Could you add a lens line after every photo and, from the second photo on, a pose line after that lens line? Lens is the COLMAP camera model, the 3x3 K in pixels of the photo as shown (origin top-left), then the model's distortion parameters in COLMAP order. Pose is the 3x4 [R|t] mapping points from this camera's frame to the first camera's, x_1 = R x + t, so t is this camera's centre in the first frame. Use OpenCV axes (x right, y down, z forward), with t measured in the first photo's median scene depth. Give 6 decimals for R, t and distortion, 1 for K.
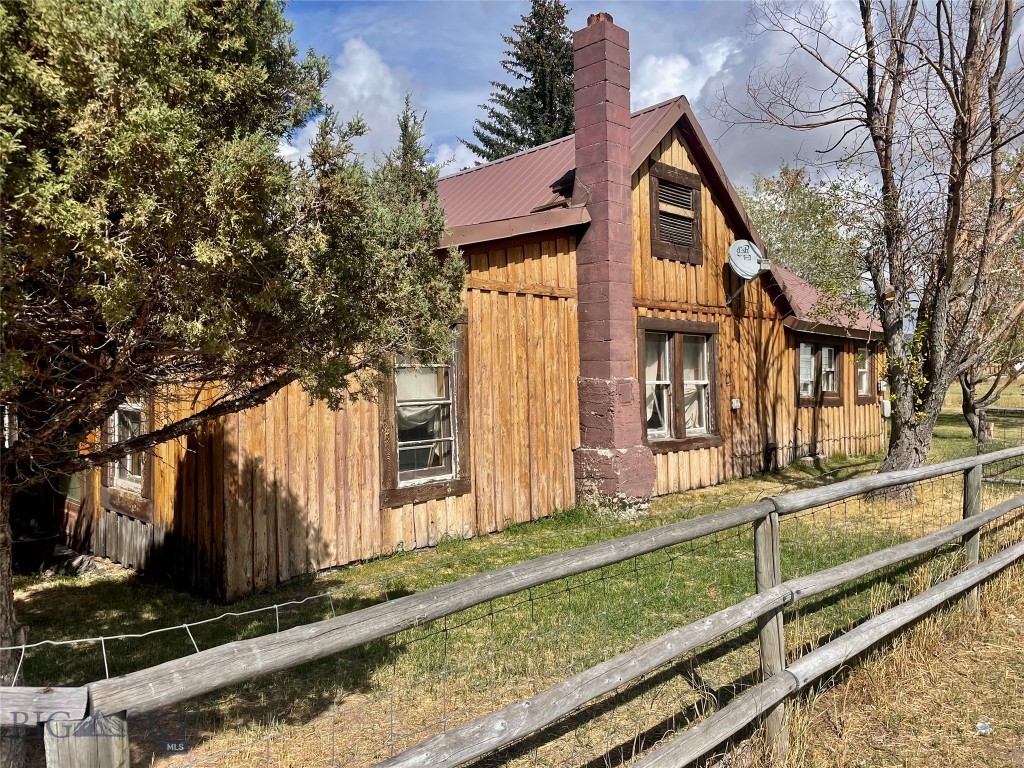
lens RADIAL K [[781.5, 0, 516.1], [0, 781.5, 378.1], [0, 0, 1]] dist [0.087458, -0.106522]
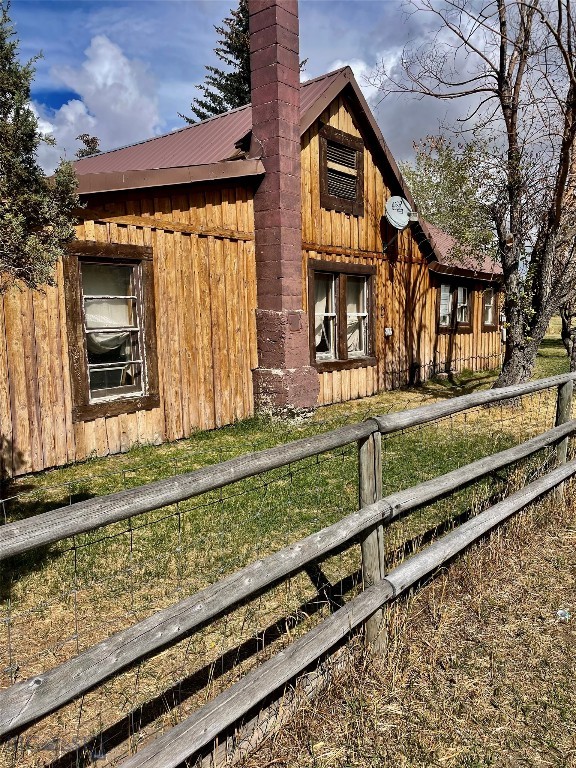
lens RADIAL K [[586.2, 0, 288.0], [0, 586.2, 384.0], [0, 0, 1]] dist [0.087458, -0.106522]
pose [[0.996671, -0.009443, 0.080982, 0.055073], [-0.000149, 0.993058, 0.117624, 0.006870], [-0.081530, -0.117244, 0.989751, 0.095892]]
